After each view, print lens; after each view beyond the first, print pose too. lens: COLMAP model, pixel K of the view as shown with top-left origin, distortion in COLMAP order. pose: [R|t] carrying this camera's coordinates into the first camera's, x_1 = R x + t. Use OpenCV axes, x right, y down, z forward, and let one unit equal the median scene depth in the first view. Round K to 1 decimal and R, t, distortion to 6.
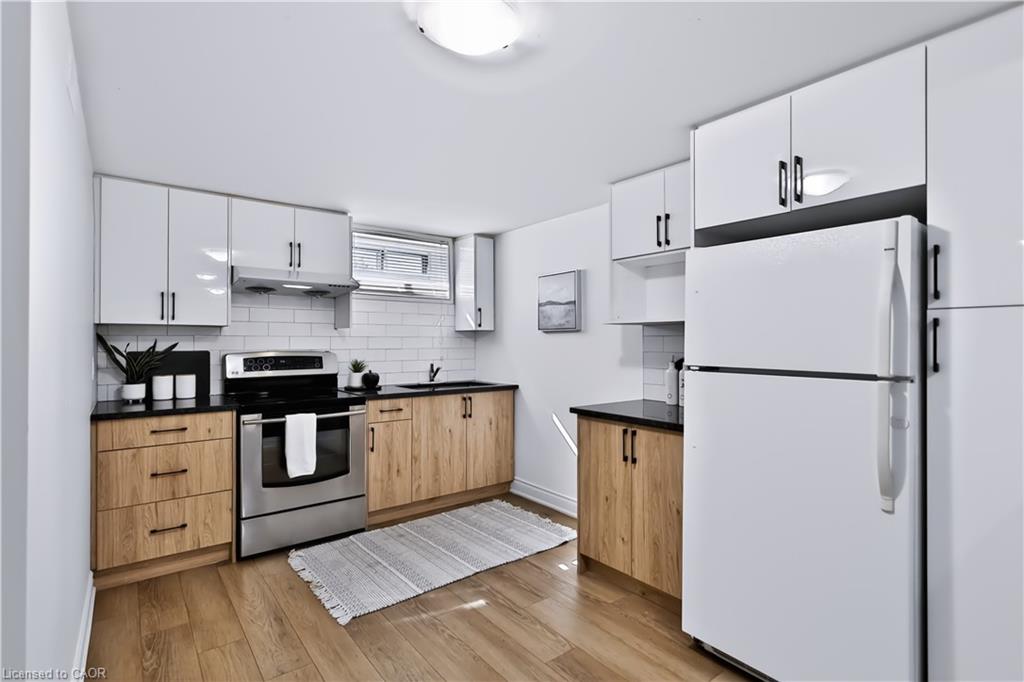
lens RADIAL K [[508.2, 0, 521.1], [0, 508.2, 340.5], [0, 0, 1]] dist [0.001324, 0.001045]
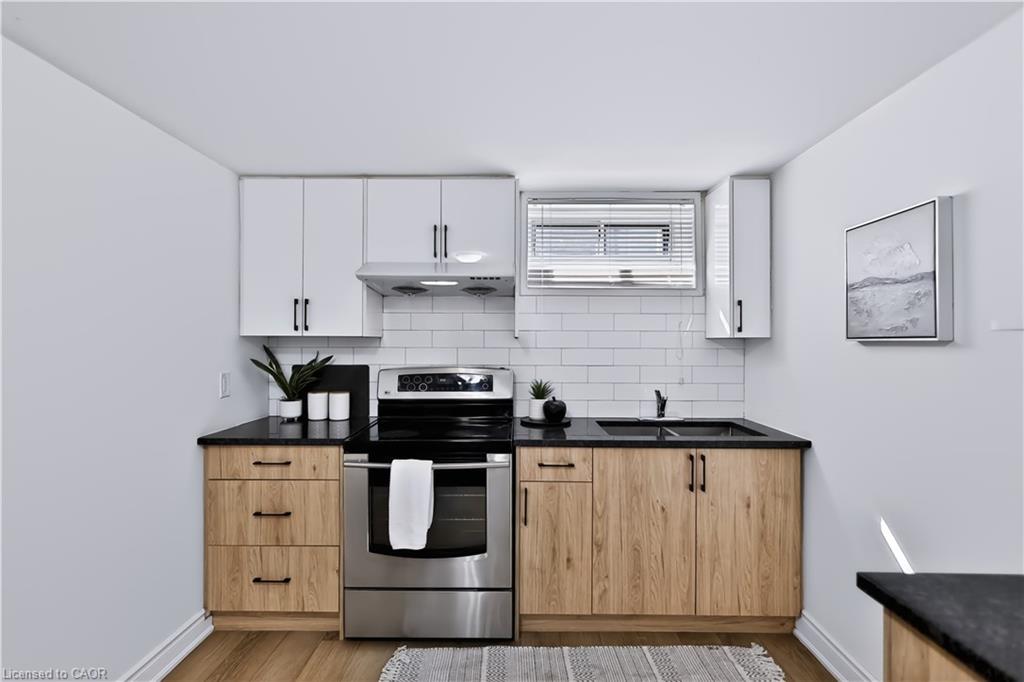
lens RADIAL K [[508.2, 0, 504.3], [0, 508.2, 340.8], [0, 0, 1]] dist [0.001324, 0.001045]
pose [[0.767090, 0.002797, -0.641534, 0.107946], [-0.001832, 0.999996, 0.002169, -0.021726], [0.641537, -0.000488, 0.767092, 0.464213]]
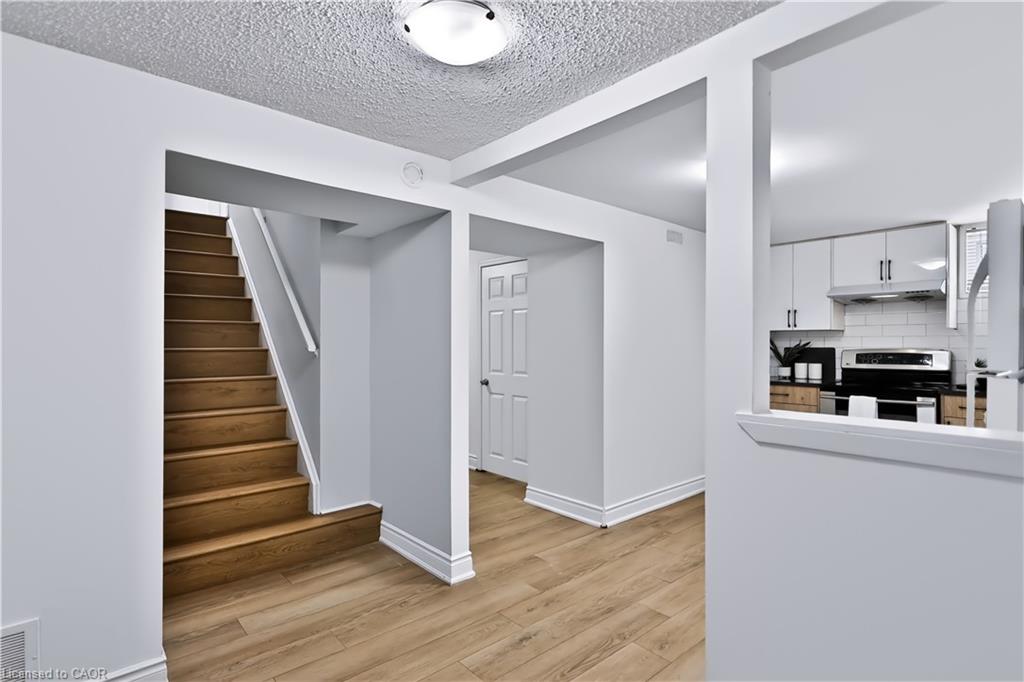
lens RADIAL K [[508.2, 0, 500.0], [0, 508.2, 340.6], [0, 0, 1]] dist [0.001324, 0.001045]
pose [[0.030578, -0.006283, -0.999513, 0.728460], [-0.000193, 0.999980, -0.006292, 0.009349], [0.999532, 0.000385, 0.030576, 0.028640]]
